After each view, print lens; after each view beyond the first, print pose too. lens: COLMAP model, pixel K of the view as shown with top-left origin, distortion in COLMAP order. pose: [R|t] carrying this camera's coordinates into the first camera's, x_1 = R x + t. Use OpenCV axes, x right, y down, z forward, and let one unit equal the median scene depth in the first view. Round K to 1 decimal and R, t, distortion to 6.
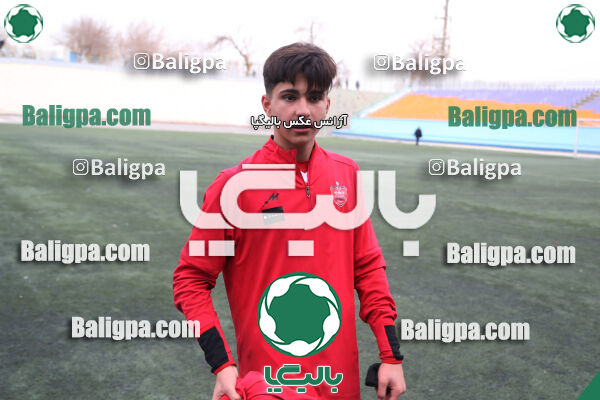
lens RADIAL K [[667.7, 0, 300.0], [0, 667.7, 200.0], [0, 0, 1]] dist [0.000114, 0.004328]
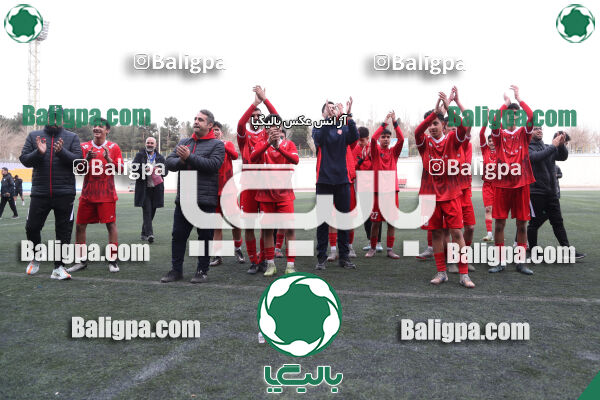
lens RADIAL K [[666.5, 0, 300.0], [0, 666.5, 200.0], [0, 0, 1]] dist [0.001650, 0.000134]
pose [[1.000000, -0.000399, 0.000164, 0.582812], [0.000399, 1.000000, -0.000157, 0.002792], [-0.000164, 0.000157, 1.000000, -0.006686]]
